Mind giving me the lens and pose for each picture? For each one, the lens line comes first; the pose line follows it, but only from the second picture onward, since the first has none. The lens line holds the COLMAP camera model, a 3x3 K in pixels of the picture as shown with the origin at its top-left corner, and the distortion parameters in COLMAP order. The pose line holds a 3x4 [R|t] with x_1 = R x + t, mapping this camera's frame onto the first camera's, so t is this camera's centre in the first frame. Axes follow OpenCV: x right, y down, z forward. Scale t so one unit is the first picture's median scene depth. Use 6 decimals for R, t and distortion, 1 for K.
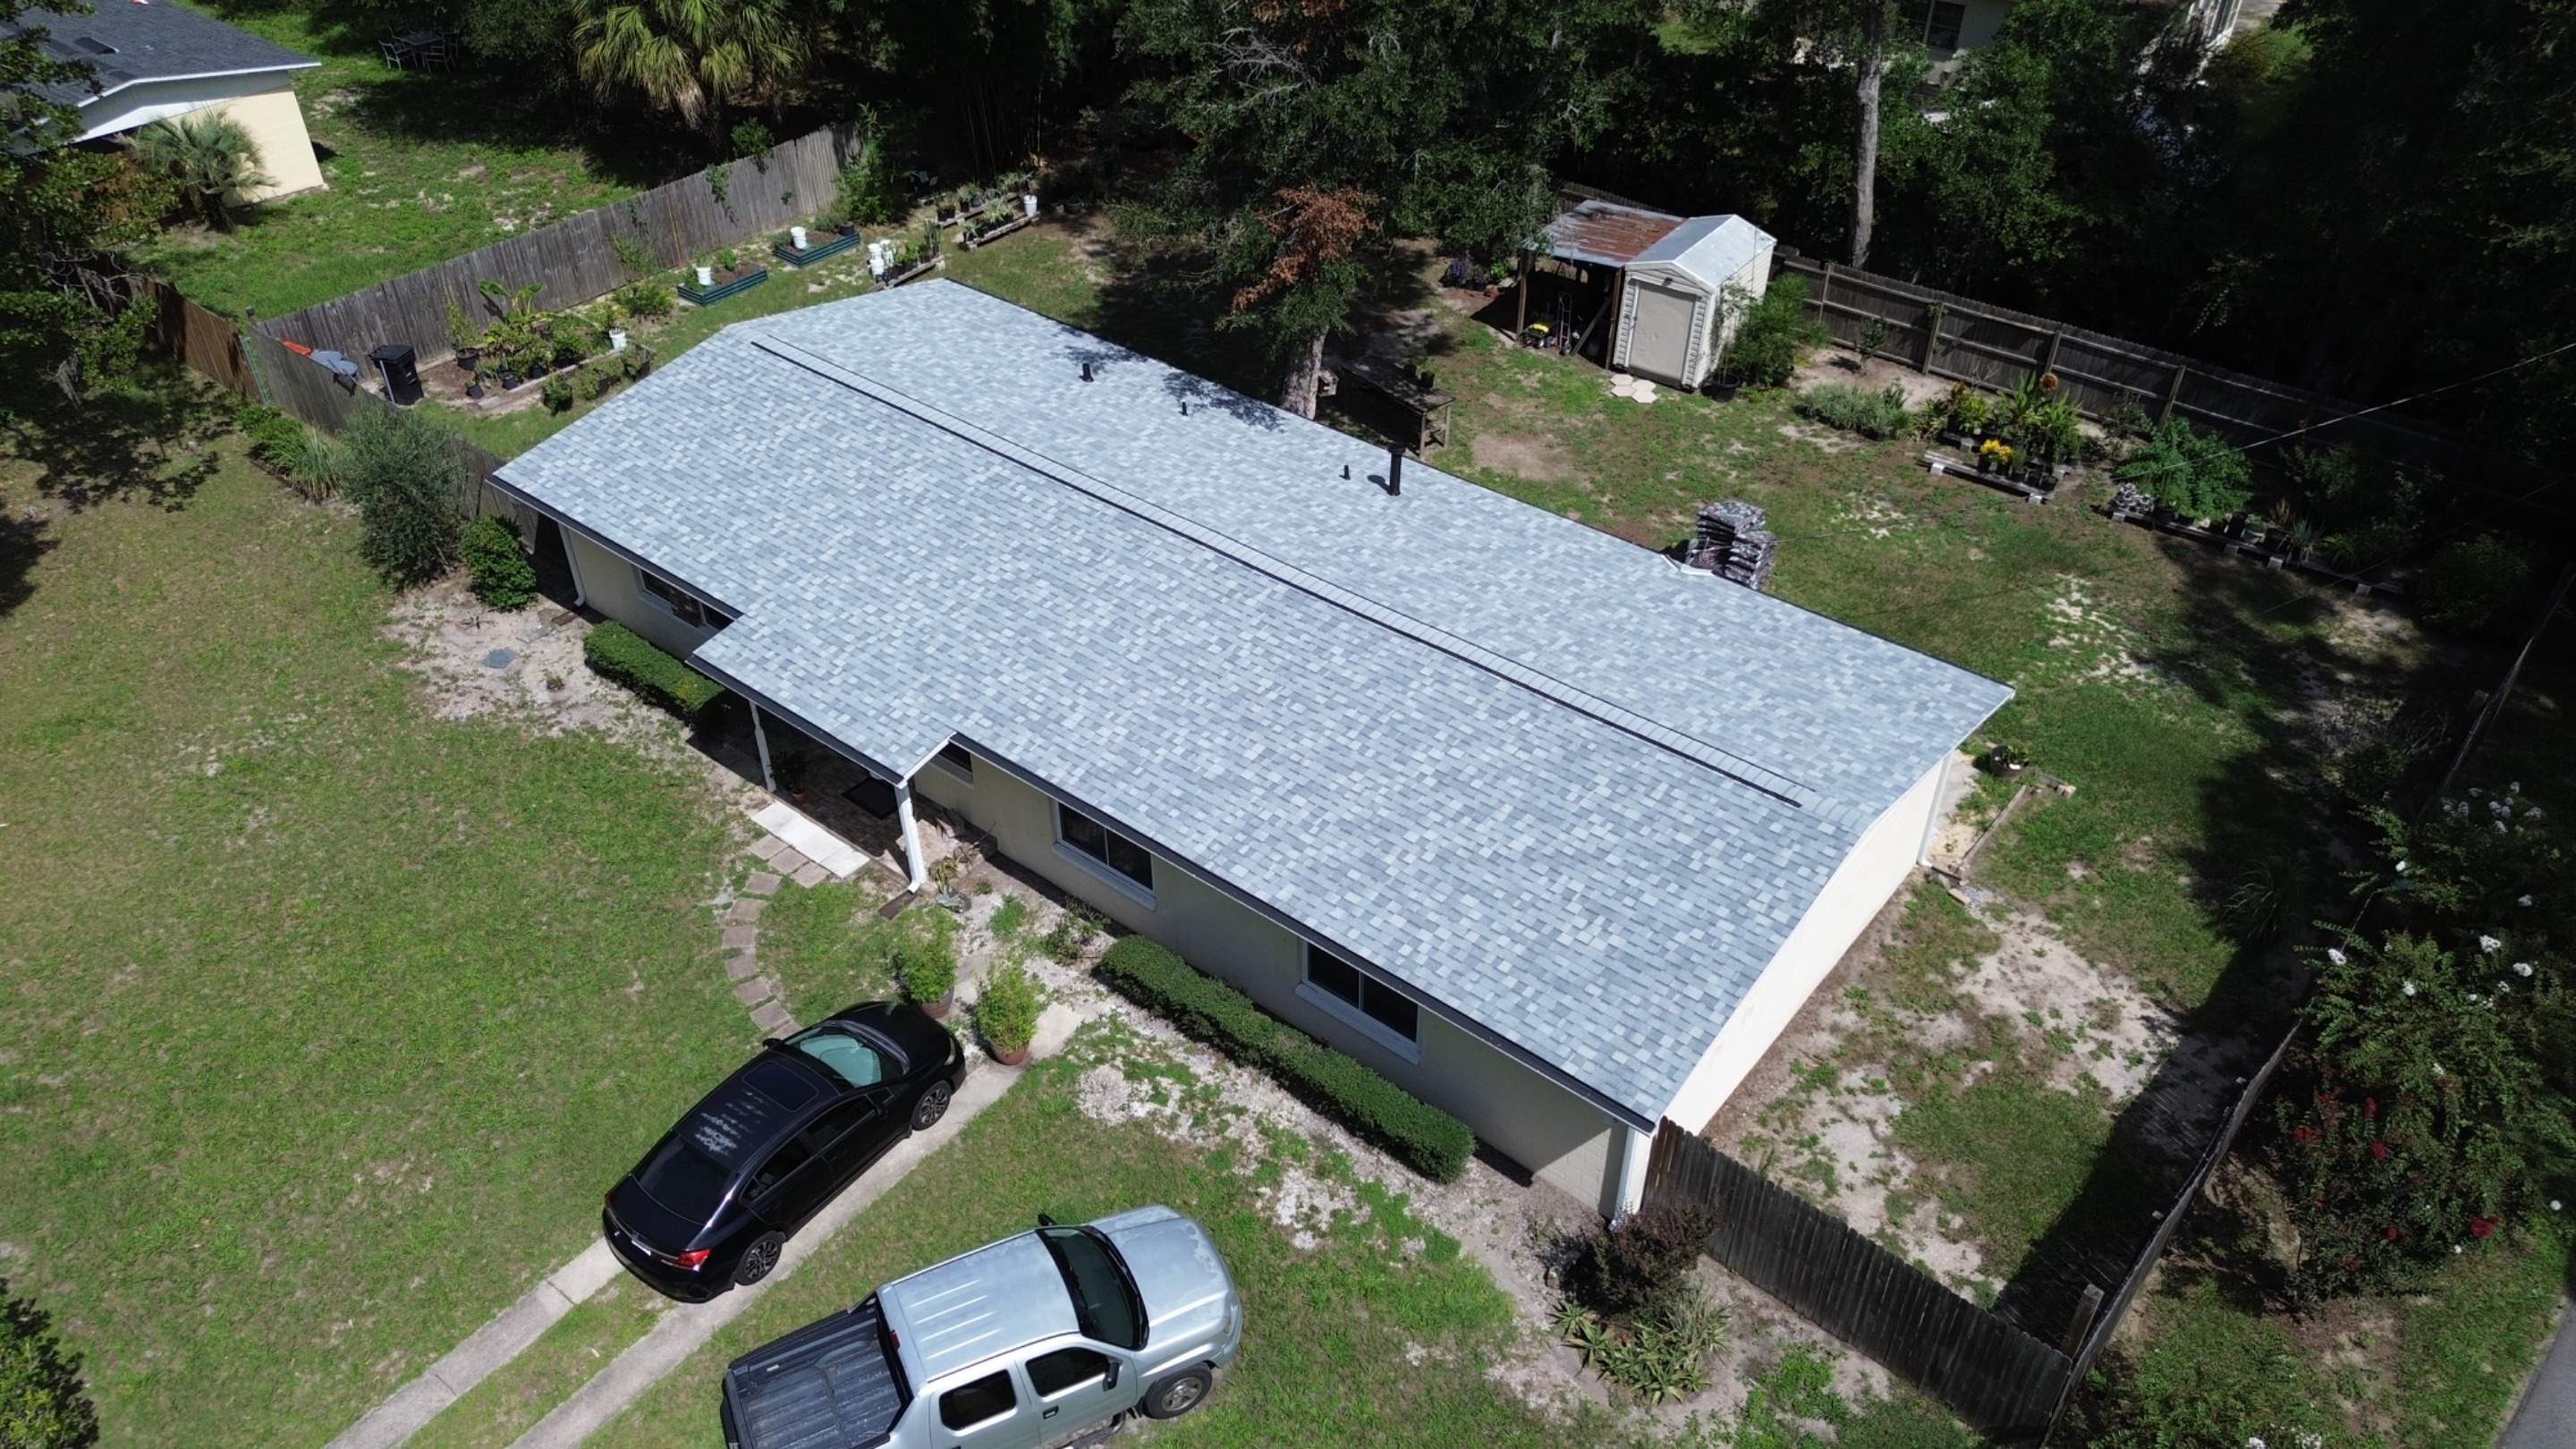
lens RADIAL K [[1820.9, 0, 1288.0], [0, 1820.9, 724.5], [0, 0, 1]] dist [0.088362, -0.122775]
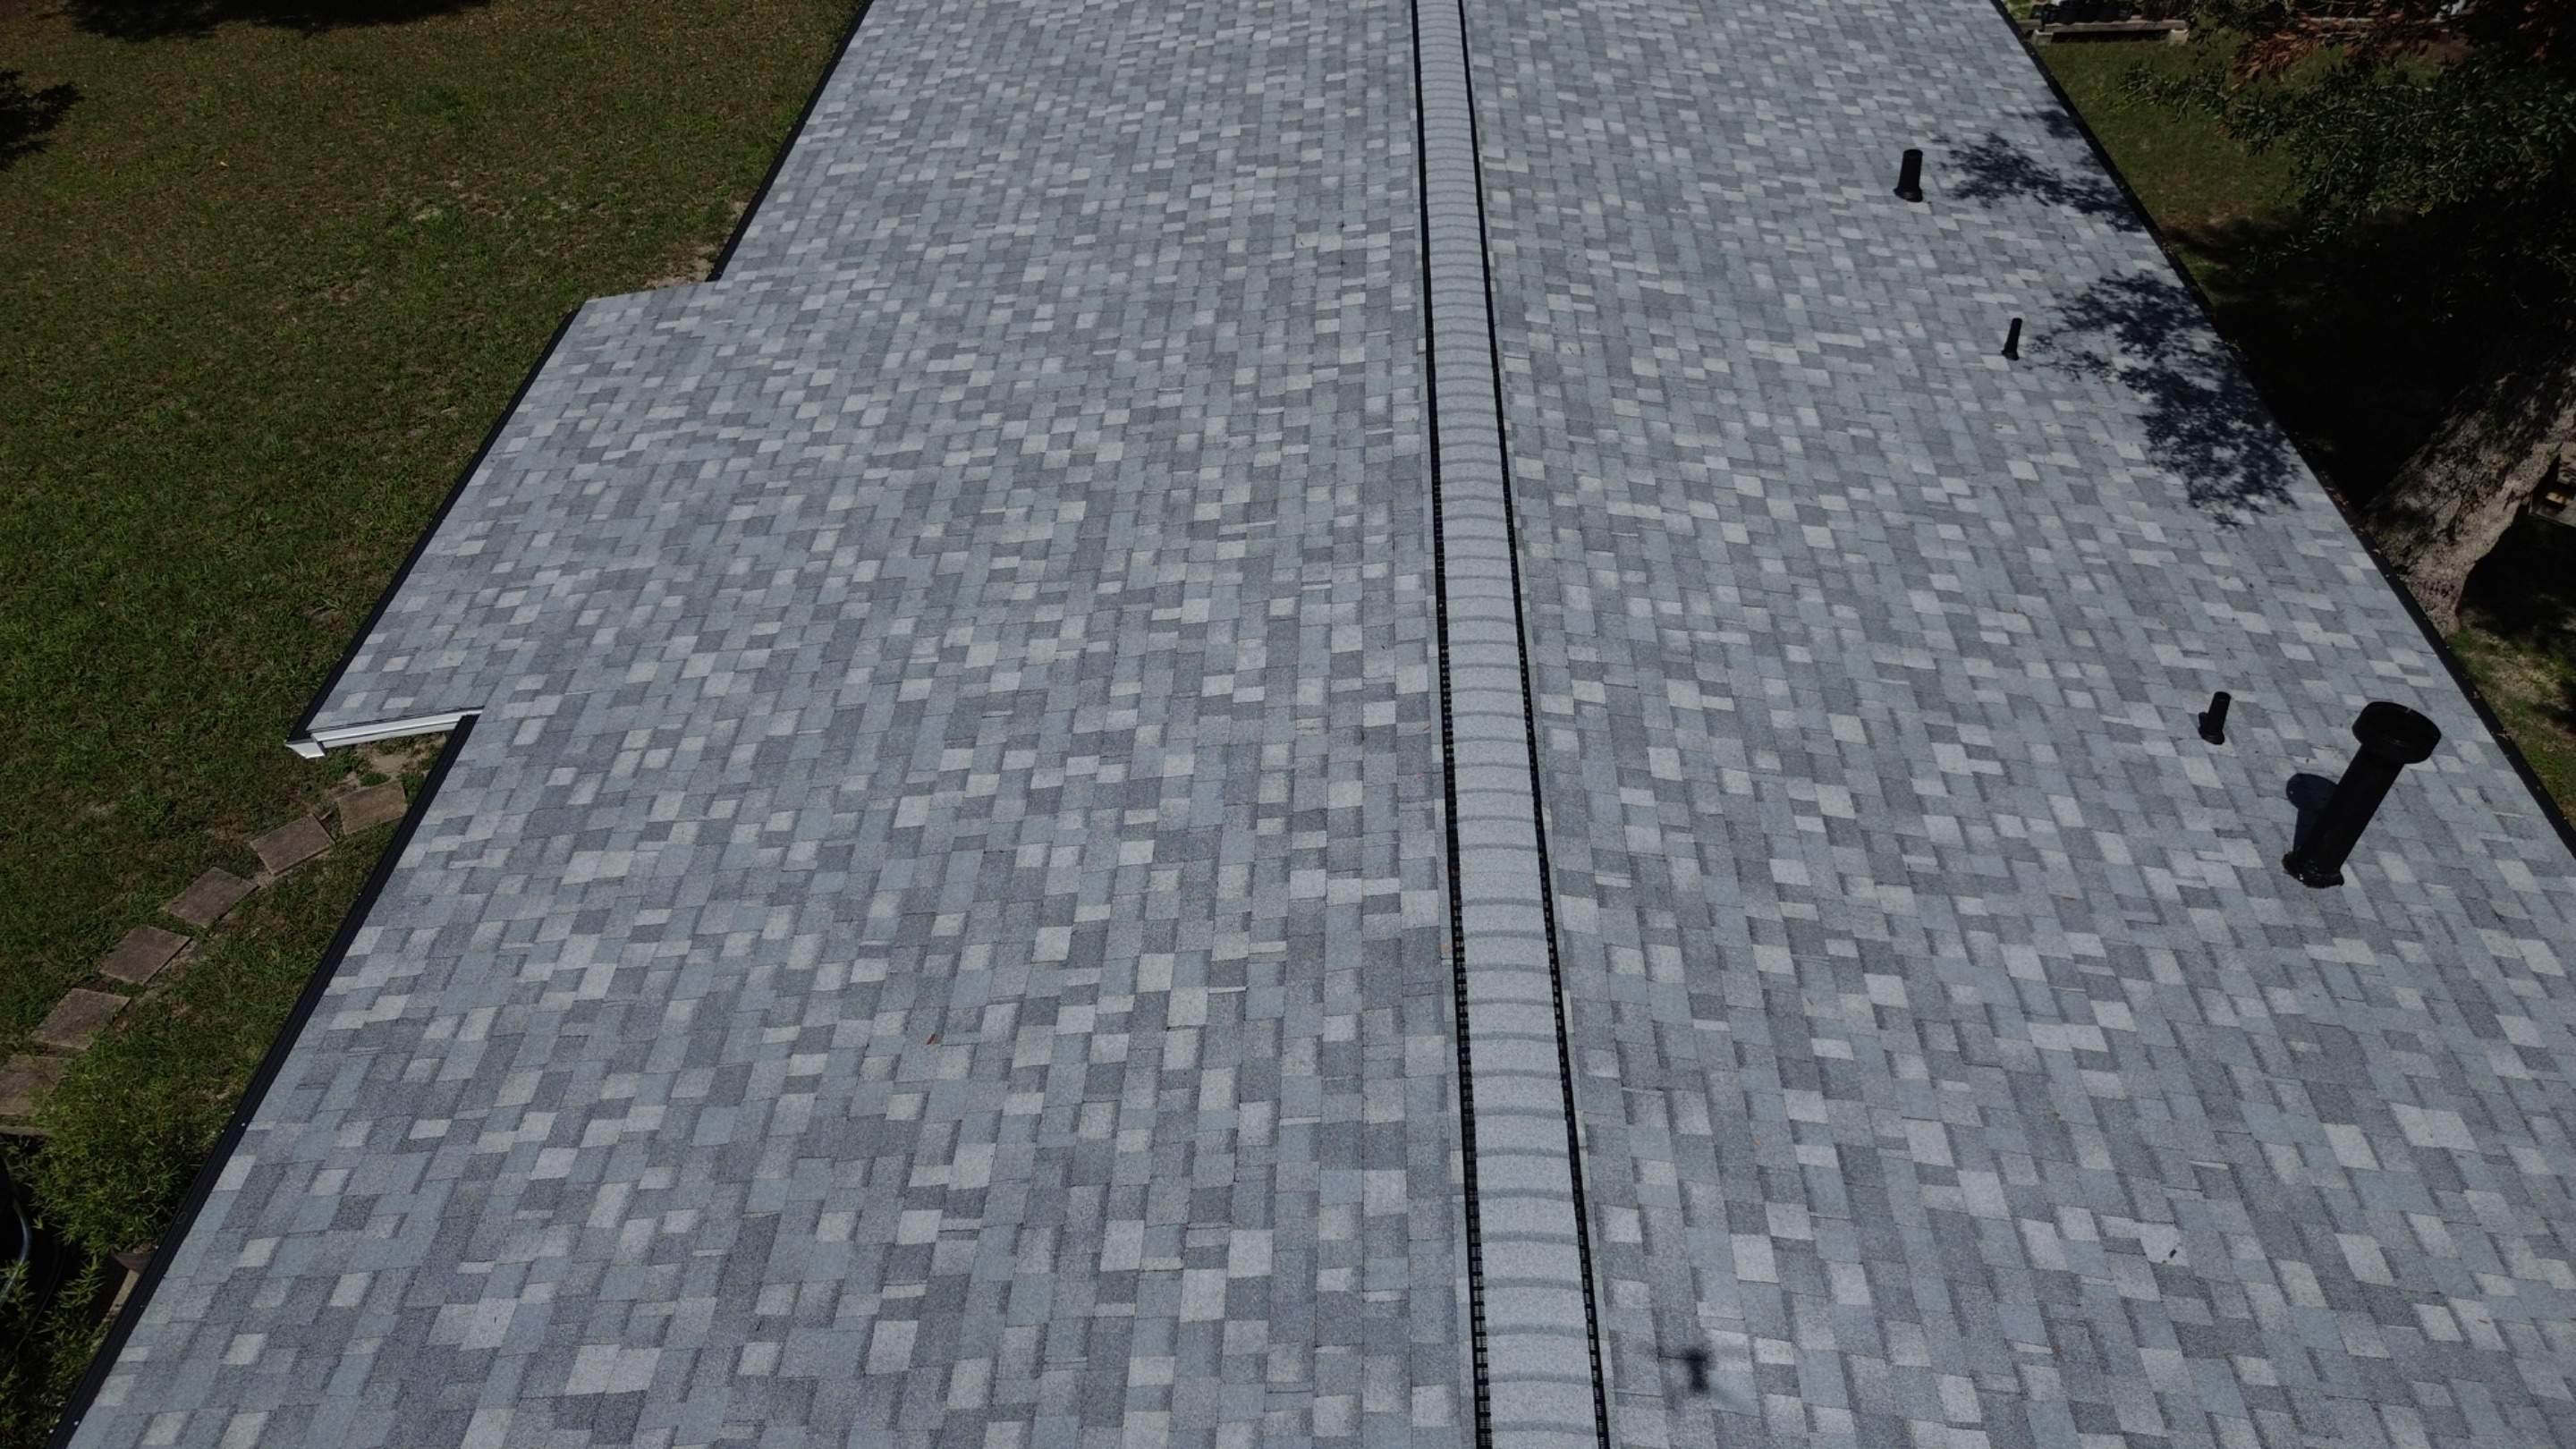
lens RADIAL K [[1820.9, 0, 1288.0], [0, 1820.9, 724.5], [0, 0, 1]] dist [0.088362, -0.122775]
pose [[0.601334, 0.527467, -0.600147, 0.140903], [-0.488924, 0.836997, 0.245742, -0.164533], [0.631942, 0.145654, 0.761206, 0.824826]]
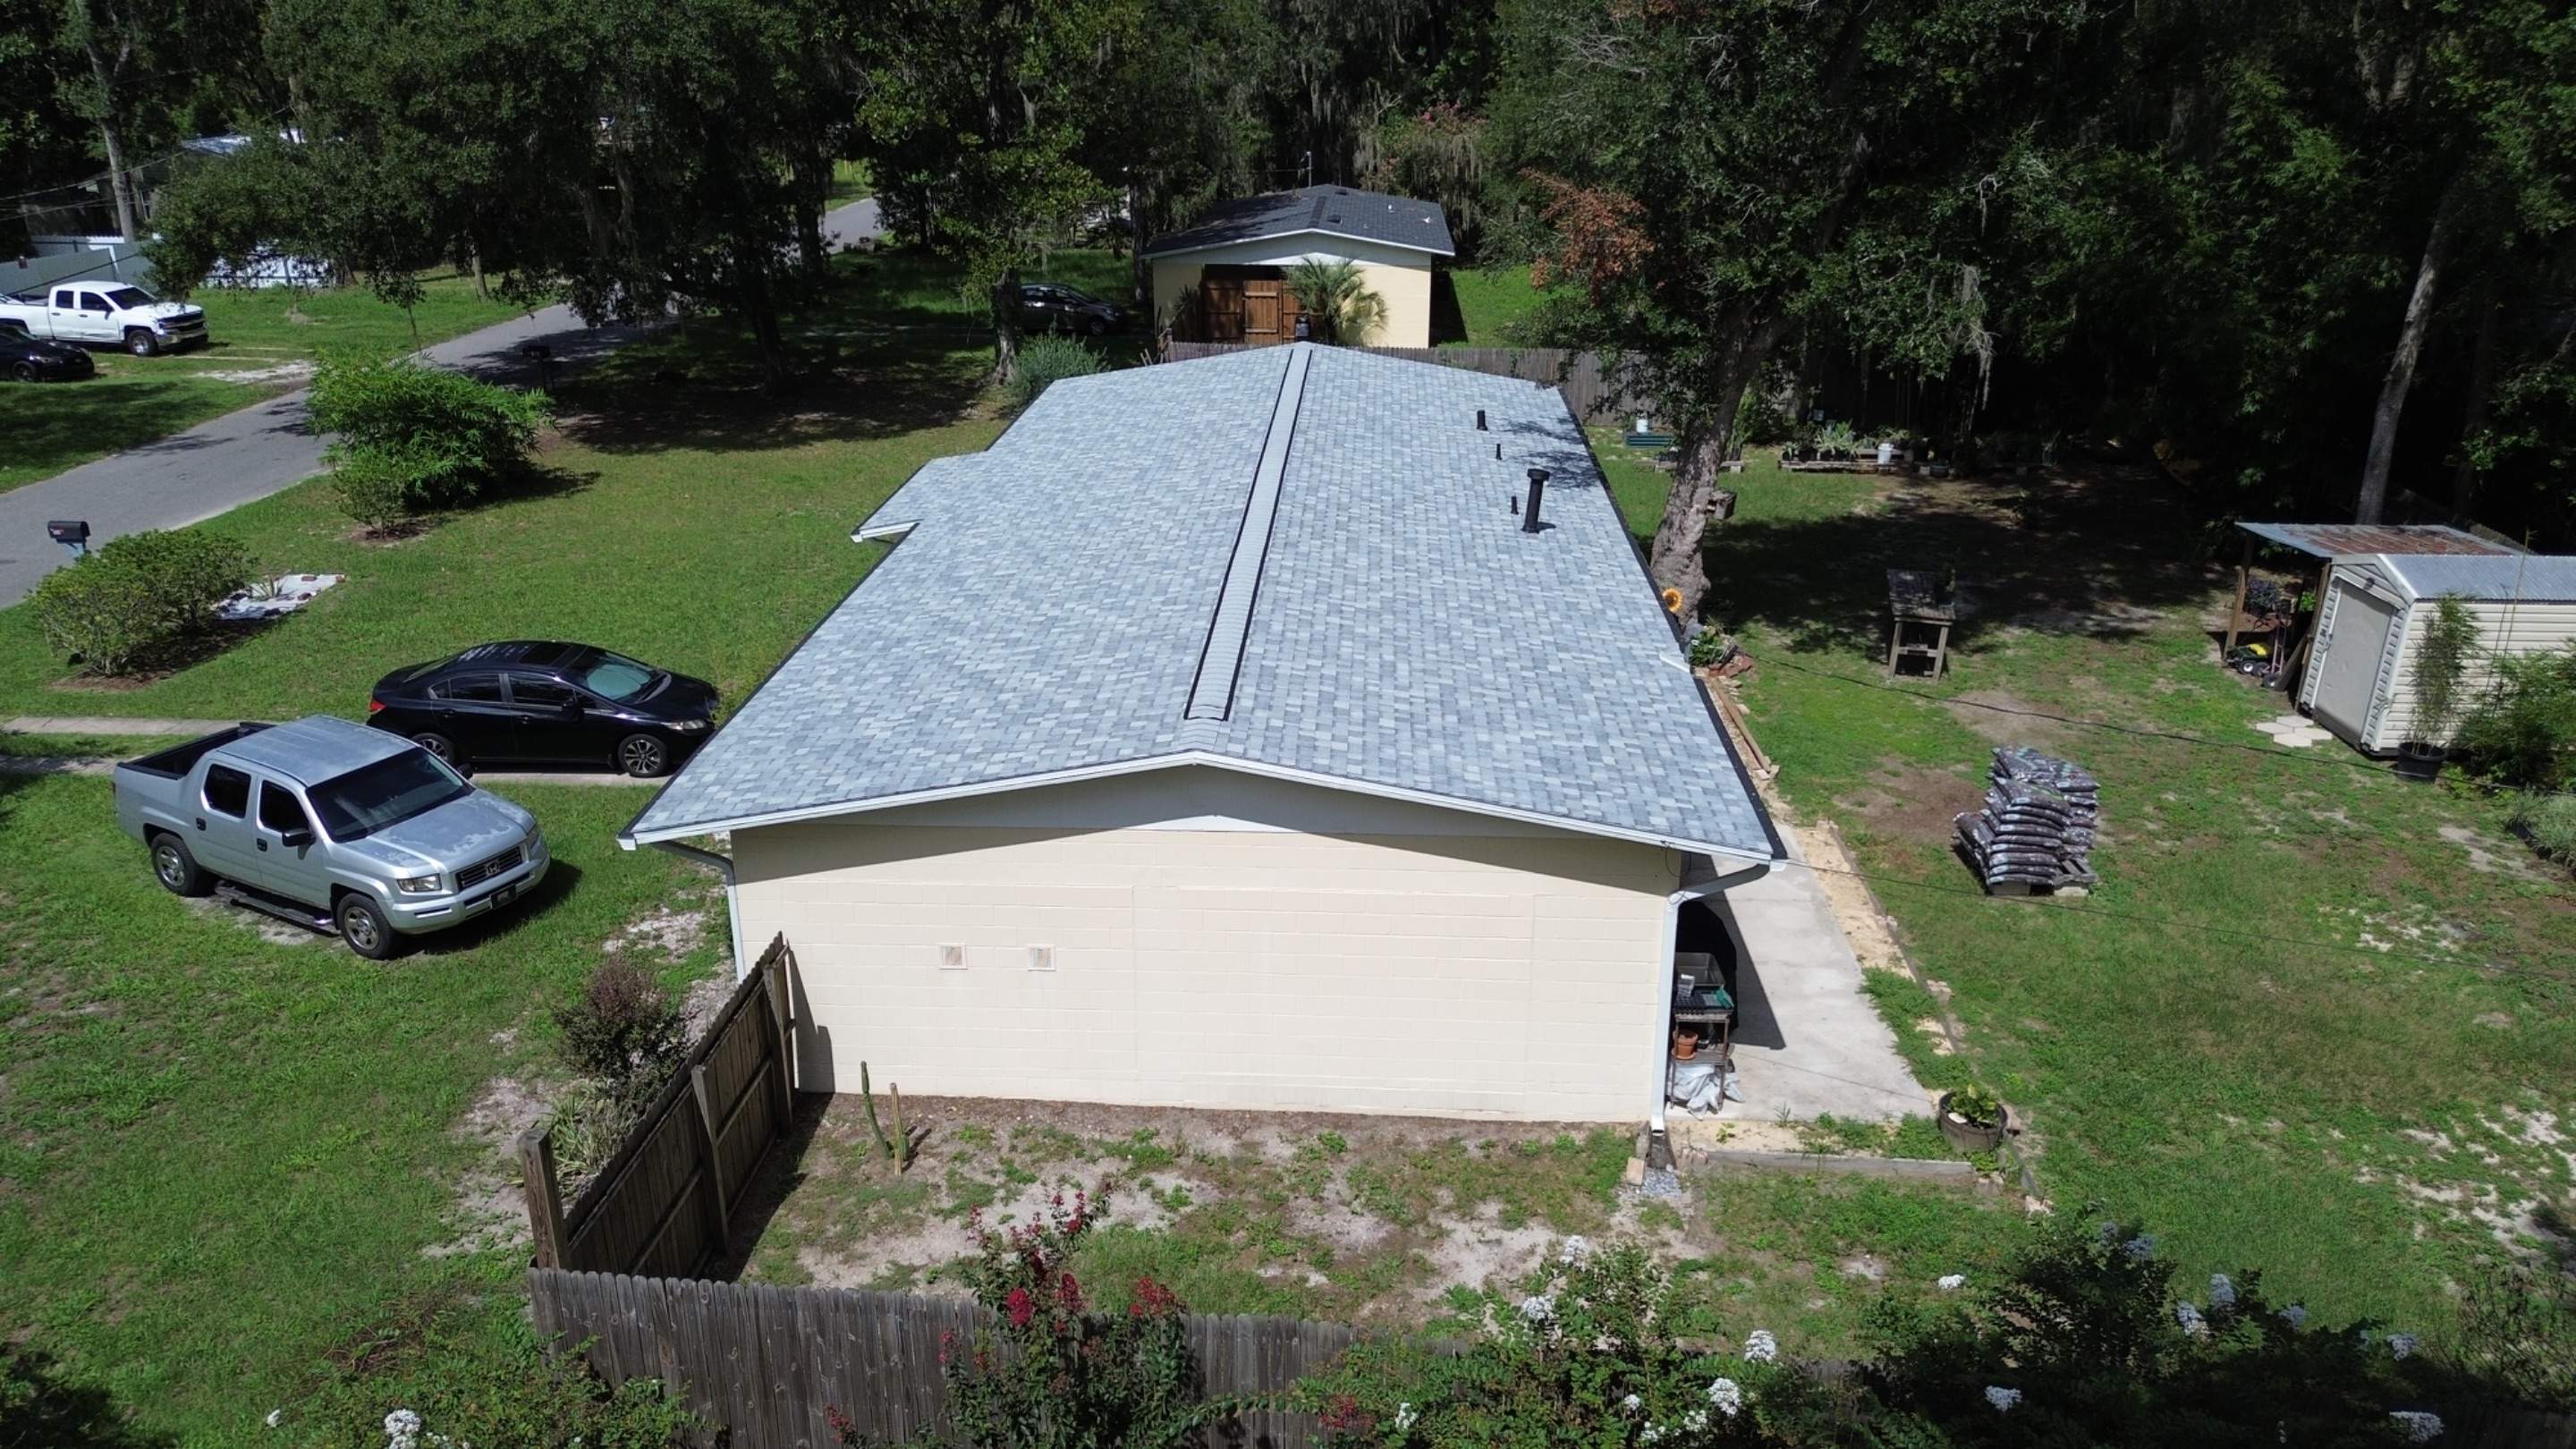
lens RADIAL K [[1820.9, 0, 1288.0], [0, 1820.9, 724.5], [0, 0, 1]] dist [0.088362, -0.122775]
pose [[0.587926, 0.288788, -0.755608, 0.770106], [-0.498020, 0.865304, -0.056788, 0.061184], [0.637431, 0.409696, 0.652557, 0.499159]]
